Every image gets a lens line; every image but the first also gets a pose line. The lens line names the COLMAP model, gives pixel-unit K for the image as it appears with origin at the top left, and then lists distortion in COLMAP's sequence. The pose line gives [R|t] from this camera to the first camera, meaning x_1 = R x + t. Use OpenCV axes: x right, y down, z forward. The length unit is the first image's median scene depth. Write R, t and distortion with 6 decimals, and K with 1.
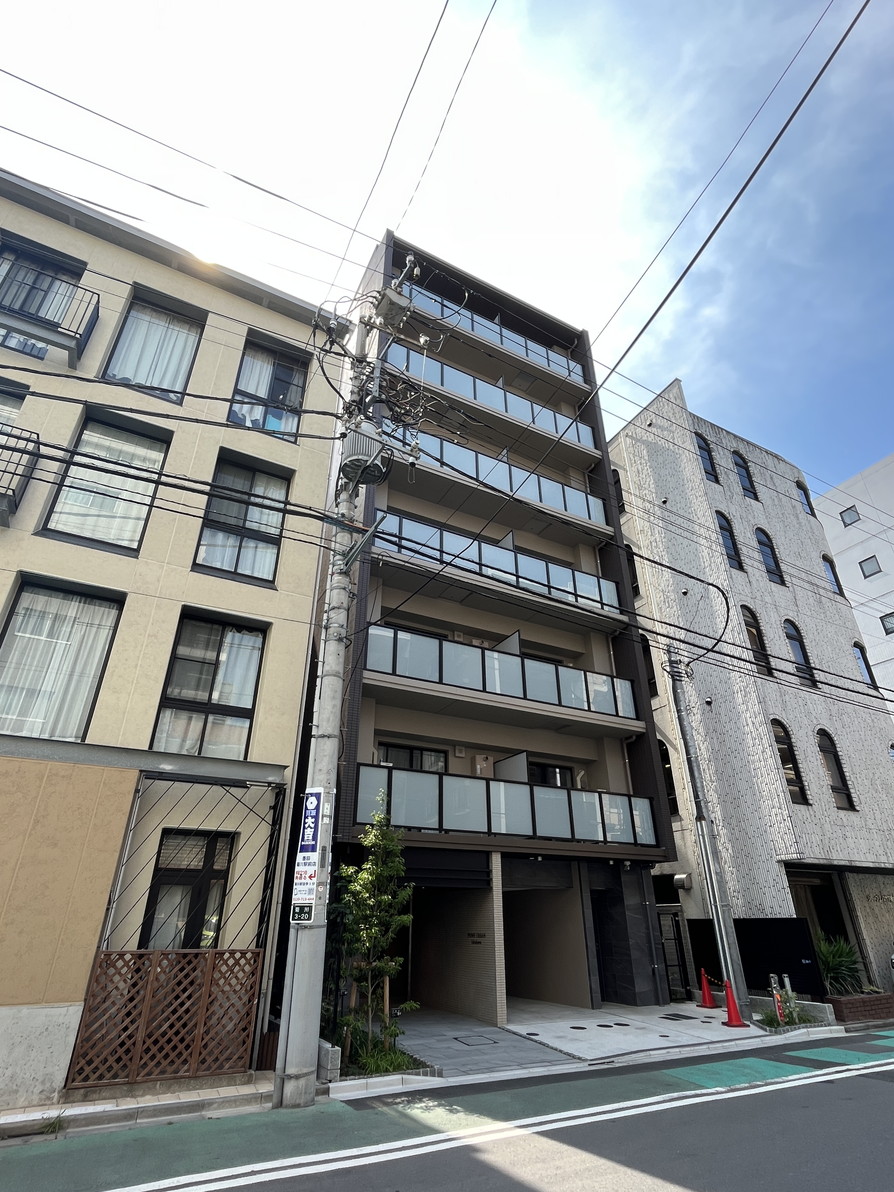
lens RADIAL K [[600.5, 0, 445.2], [0, 600.5, 593.8], [0, 0, 1]] dist [0.000145, -0.001538]
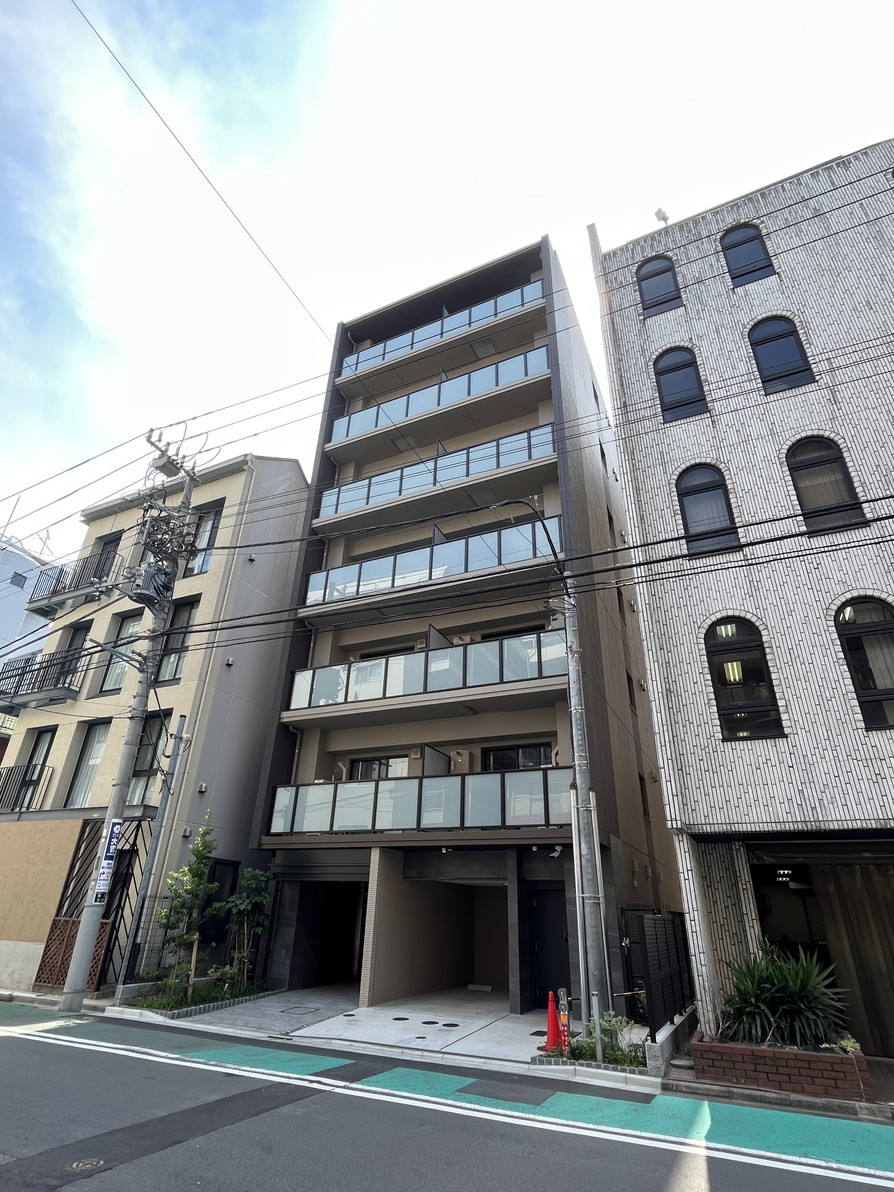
lens RADIAL K [[600.5, 0, 445.2], [0, 600.5, 593.8], [0, 0, 1]] dist [0.000145, -0.001538]
pose [[0.597701, -0.363179, -0.714741, 0.980272], [0.360682, 0.918006, -0.164844, 0.211709], [0.716004, -0.159267, 0.679685, 0.387892]]
